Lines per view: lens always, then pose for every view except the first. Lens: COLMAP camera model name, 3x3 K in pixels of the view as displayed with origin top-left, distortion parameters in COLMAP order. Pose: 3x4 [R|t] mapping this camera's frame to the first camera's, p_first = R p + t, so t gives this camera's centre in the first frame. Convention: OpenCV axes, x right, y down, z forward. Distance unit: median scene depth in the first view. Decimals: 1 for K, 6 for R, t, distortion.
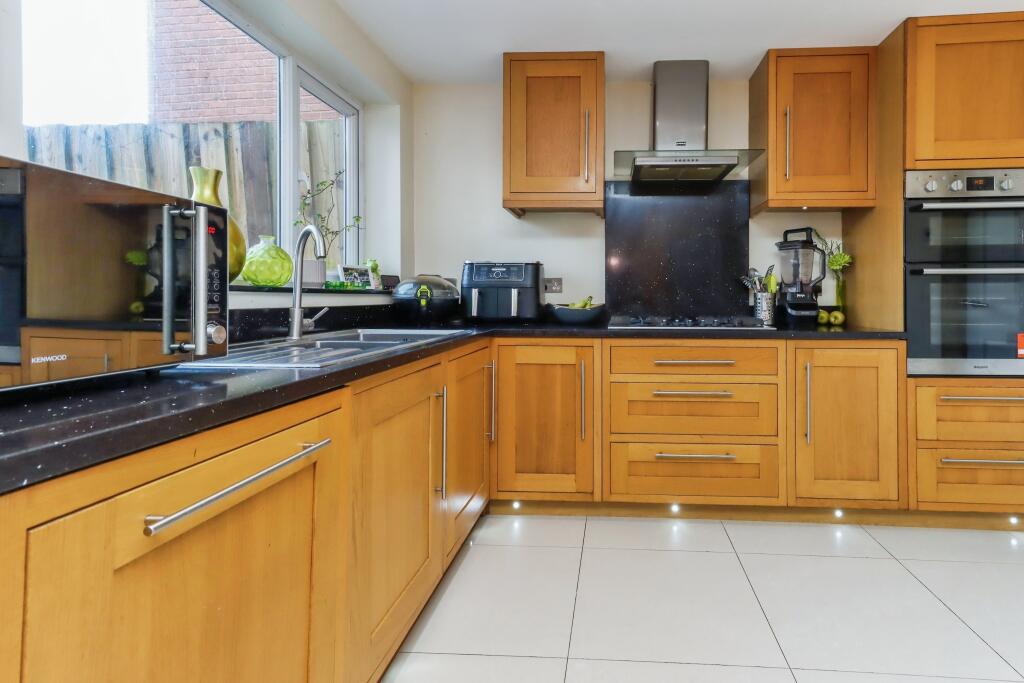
lens RADIAL K [[497.8, 0, 511.9], [0, 497.8, 294.8], [0, 0, 1]] dist [0.003196, 0.000906]
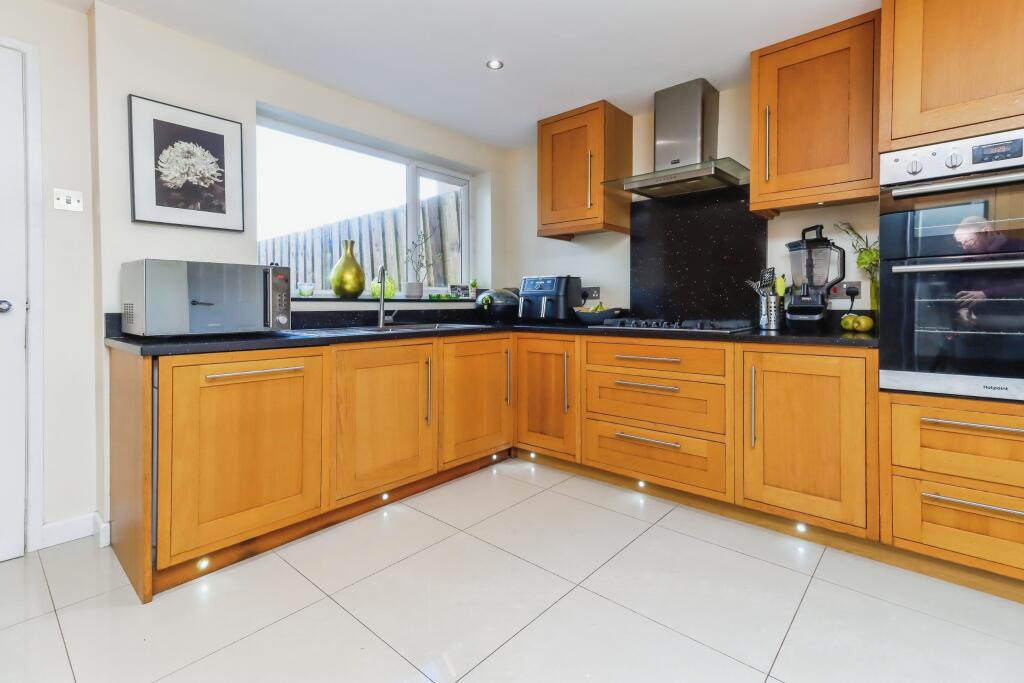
lens RADIAL K [[468.1, 0, 510.8], [0, 468.1, 303.9], [0, 0, 1]] dist [-0.001170, -0.000160]
pose [[0.781445, -0.007761, -0.623926, 0.780080], [0.011564, 0.999931, 0.002046, 0.003443], [0.623867, -0.008814, 0.781481, -0.037936]]
